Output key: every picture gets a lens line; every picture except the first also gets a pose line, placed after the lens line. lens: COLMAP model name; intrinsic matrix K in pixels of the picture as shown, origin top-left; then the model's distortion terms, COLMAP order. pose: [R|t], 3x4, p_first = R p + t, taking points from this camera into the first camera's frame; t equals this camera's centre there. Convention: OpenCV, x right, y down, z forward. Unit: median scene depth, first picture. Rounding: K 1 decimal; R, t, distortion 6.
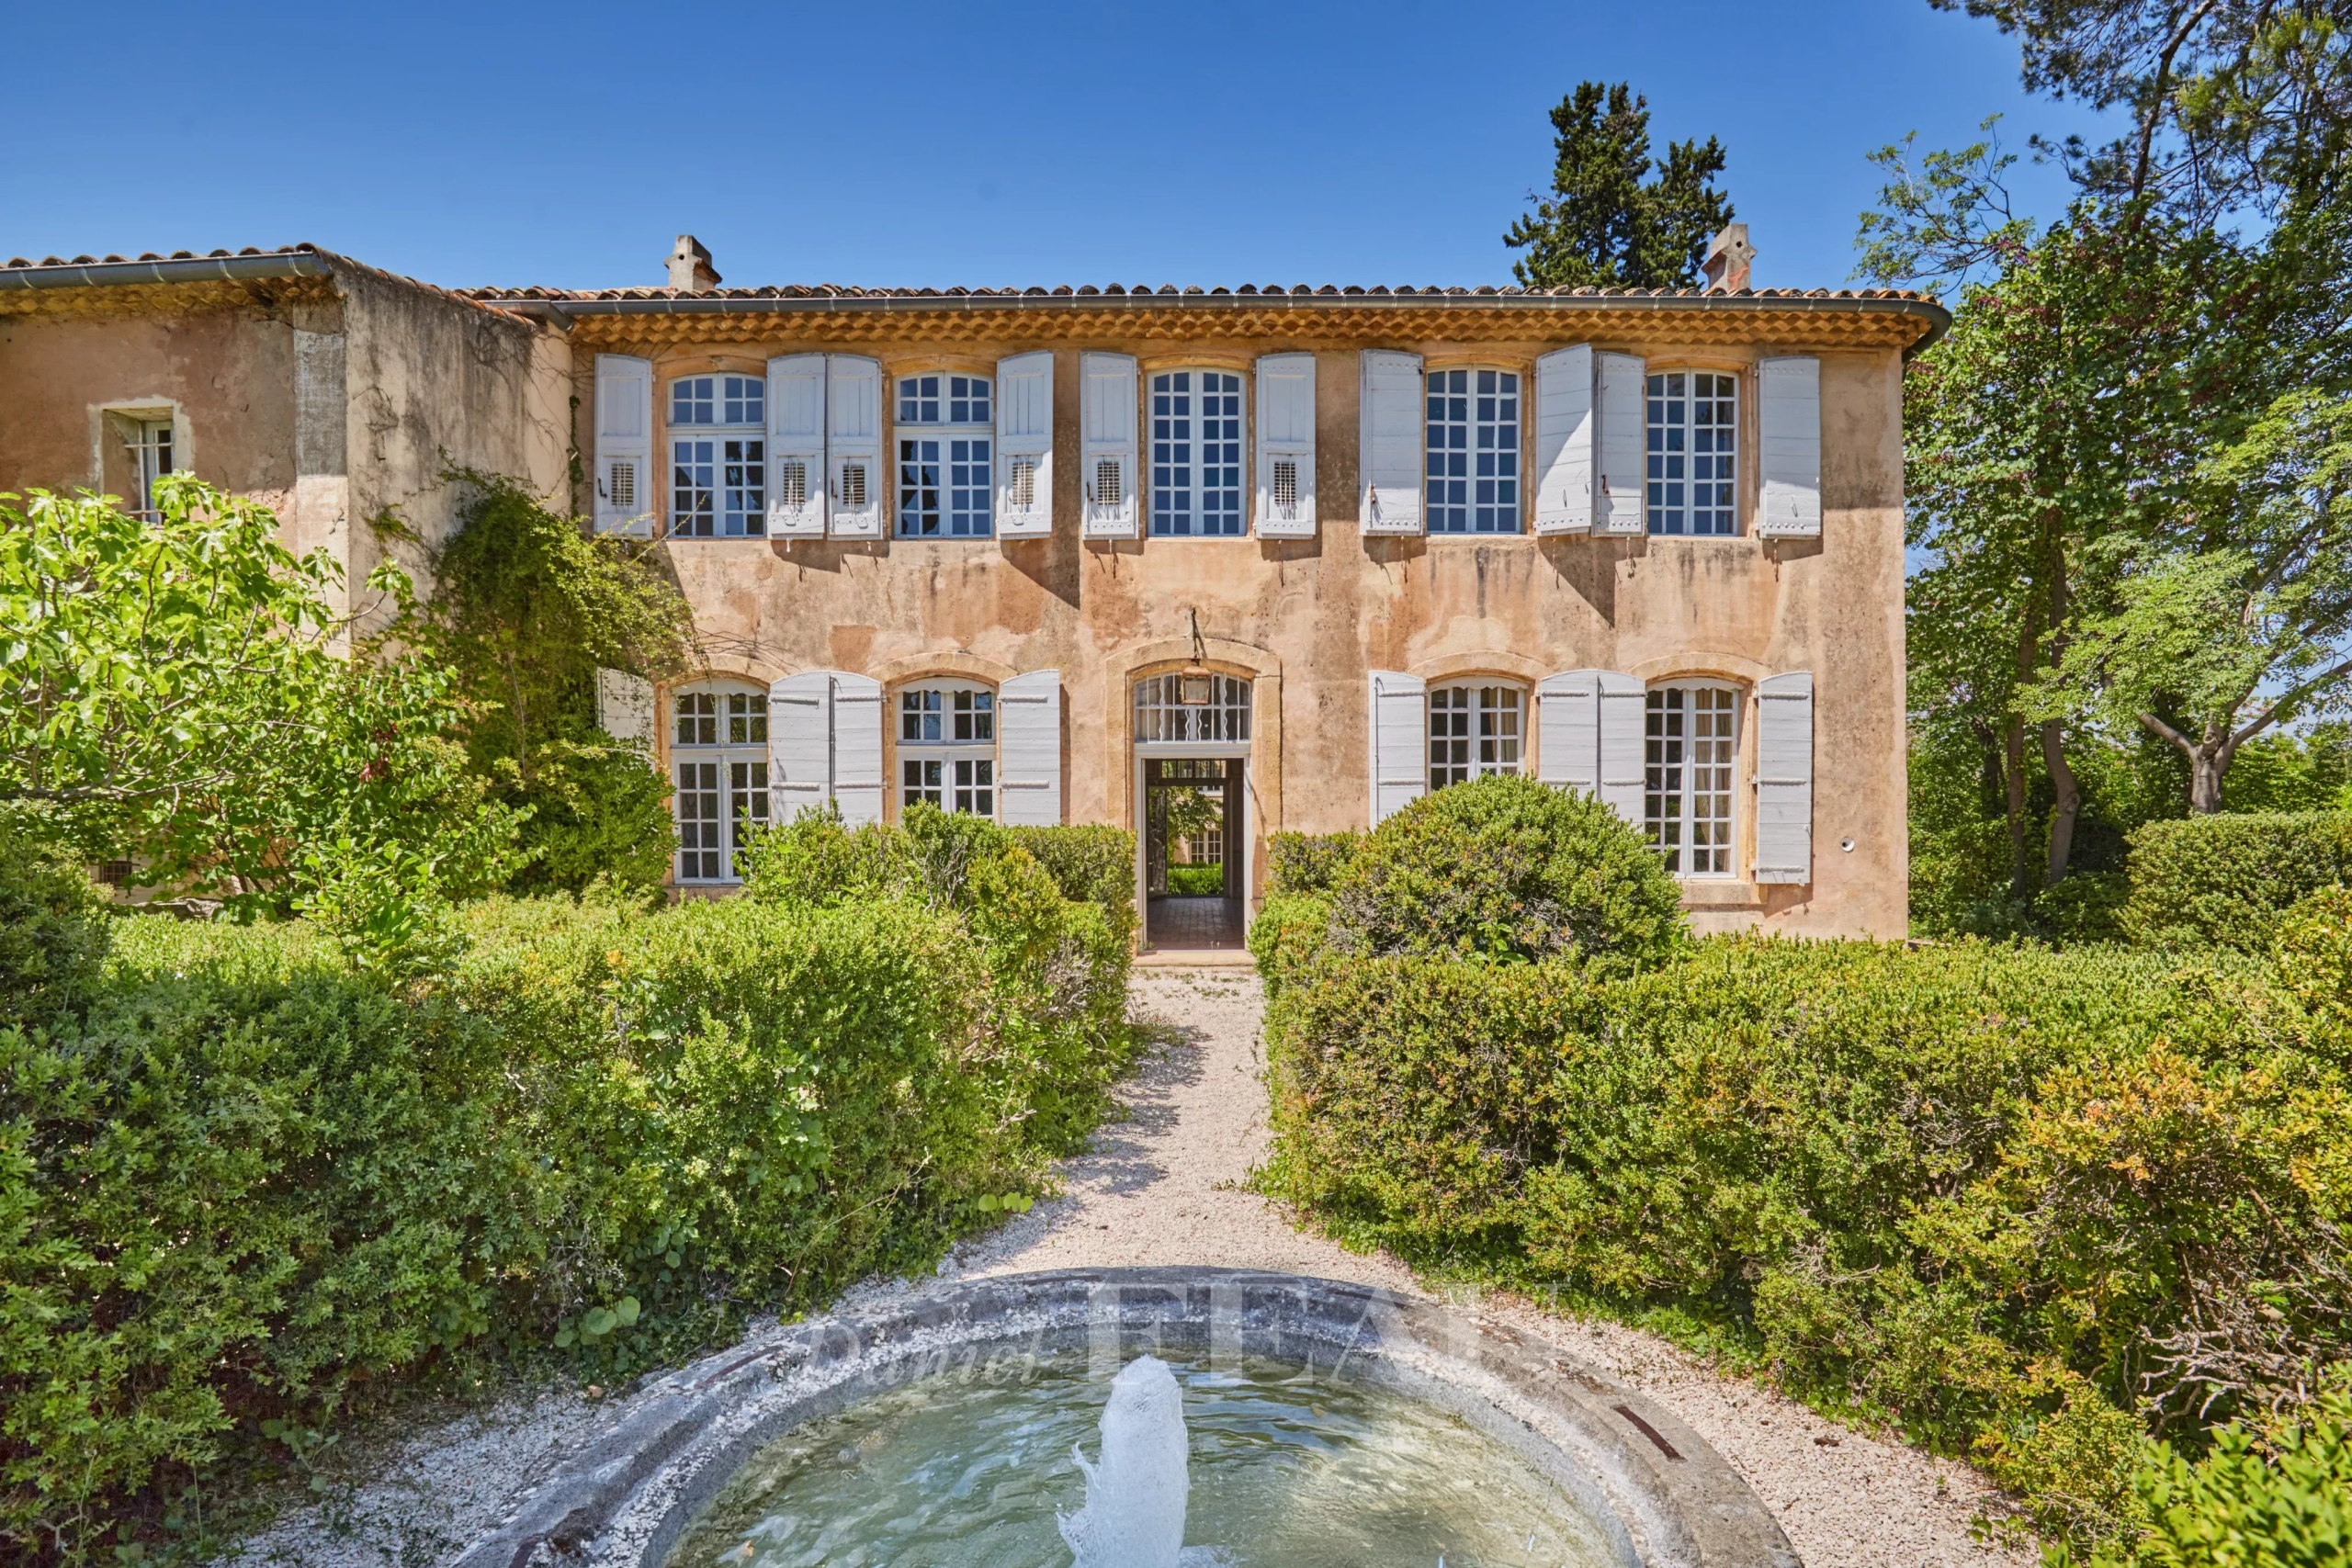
lens RADIAL K [[1235.6, 0, 1175.7], [0, 1235.6, 840.4], [0, 0, 1]] dist [-0.029067, 0.010431]
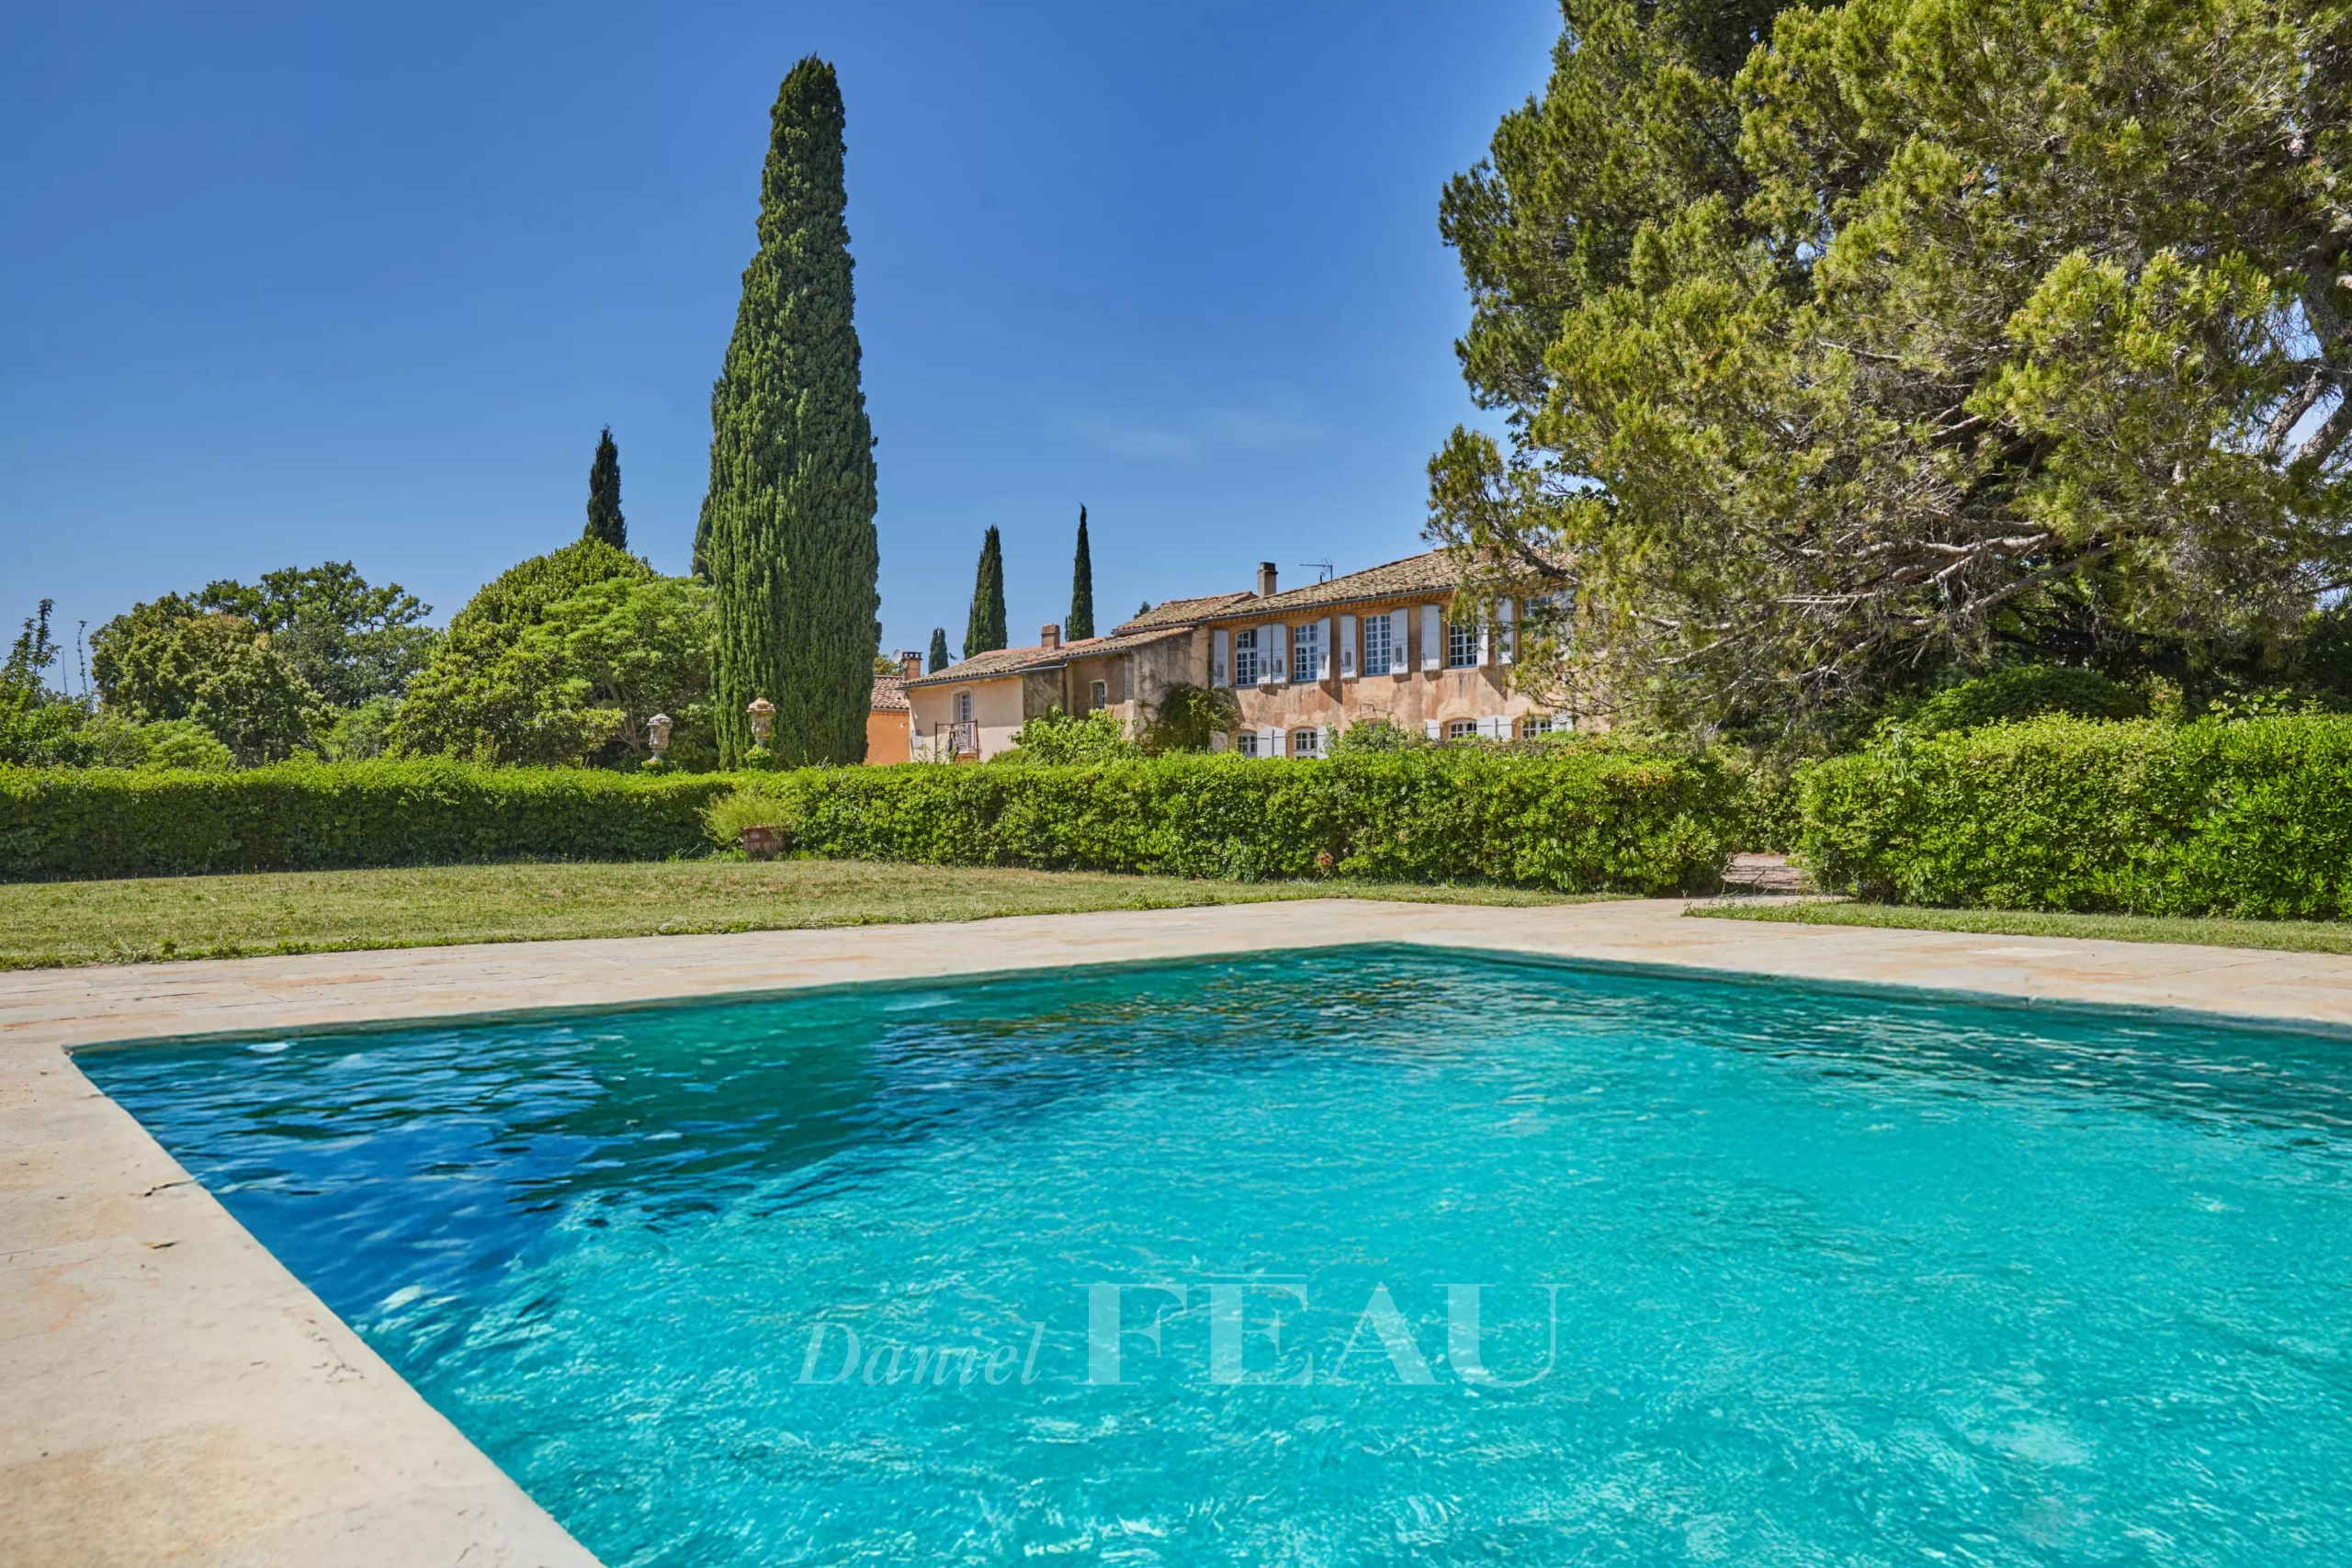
lens RADIAL K [[1077.4, 0, 1170.9], [0, 1077.4, 792.5], [0, 0, 1]] dist [-0.038151, 0.006672]
pose [[0.755976, -0.009899, -0.654525, 1.301967], [0.000017, 0.999886, -0.015102, 0.064797], [0.654600, 0.011406, 0.755890, -1.215035]]
